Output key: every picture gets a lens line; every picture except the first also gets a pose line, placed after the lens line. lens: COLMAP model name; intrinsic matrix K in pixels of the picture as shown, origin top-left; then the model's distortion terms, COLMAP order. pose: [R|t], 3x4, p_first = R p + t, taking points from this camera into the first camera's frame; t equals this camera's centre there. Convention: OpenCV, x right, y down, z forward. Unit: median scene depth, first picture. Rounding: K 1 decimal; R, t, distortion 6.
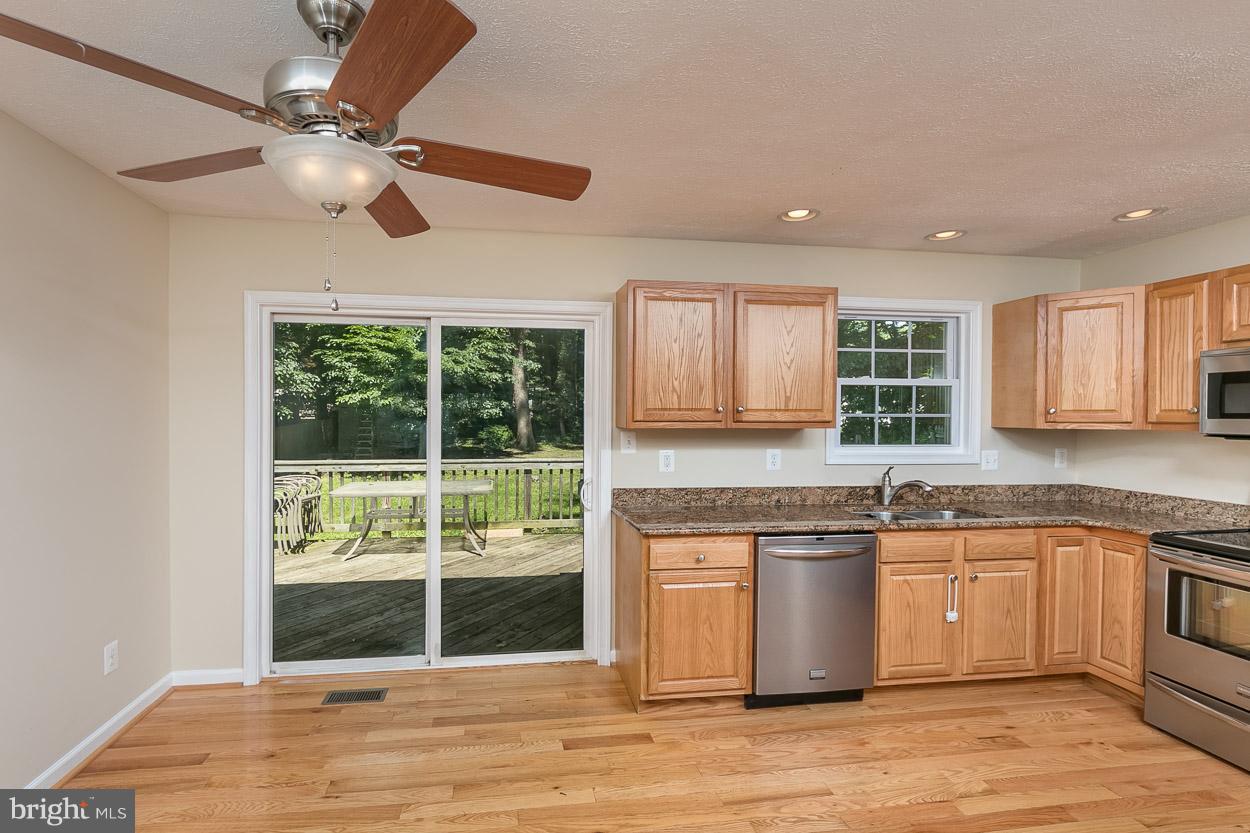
lens RADIAL K [[614.7, 0, 625.0], [0, 614.7, 416.5], [0, 0, 1]] dist [0.000440, 0.000041]
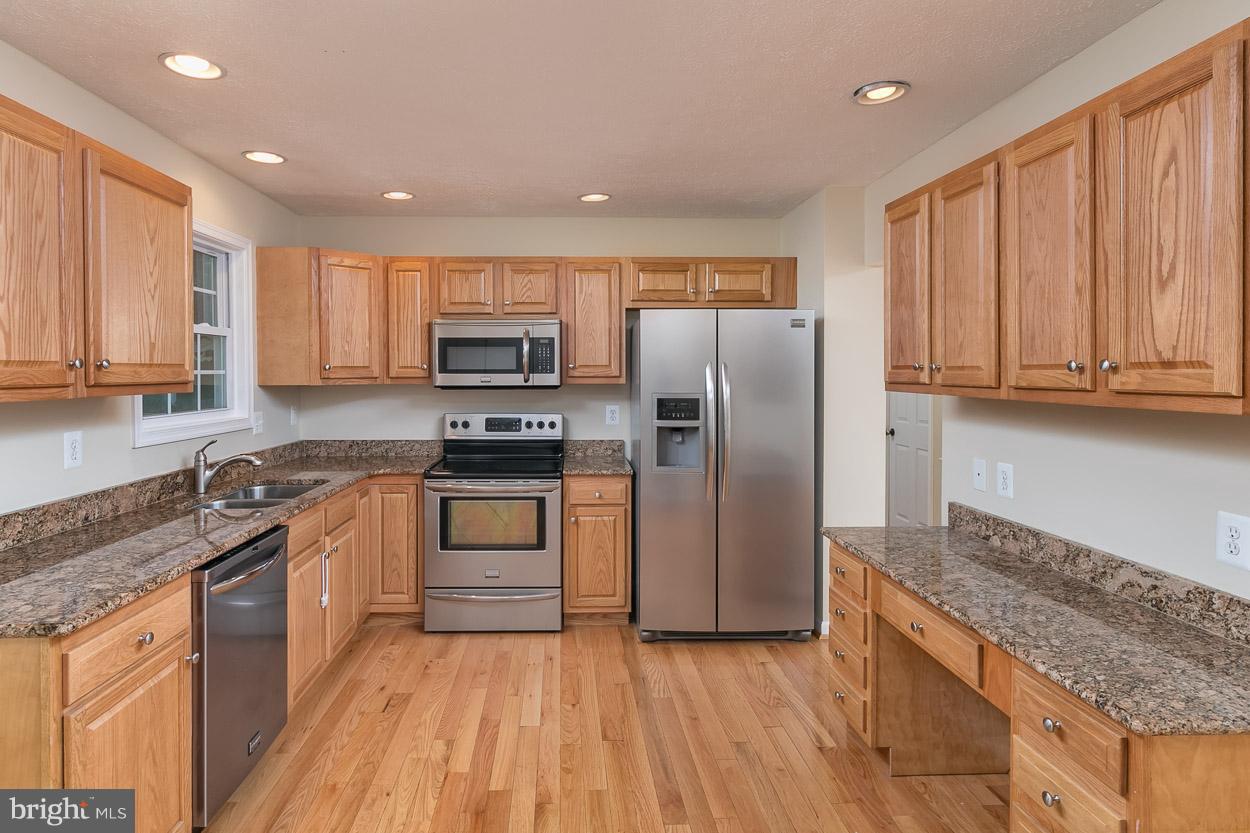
lens RADIAL K [[660.4, 0, 625.6], [0, 660.4, 377.3], [0, 0, 1]] dist [-0.001043, -0.000217]
pose [[0.125253, -0.012718, 0.992043, -0.325564], [0.002791, 0.999918, 0.012466, -0.004877], [-0.992121, 0.001207, 0.125278, 0.422086]]
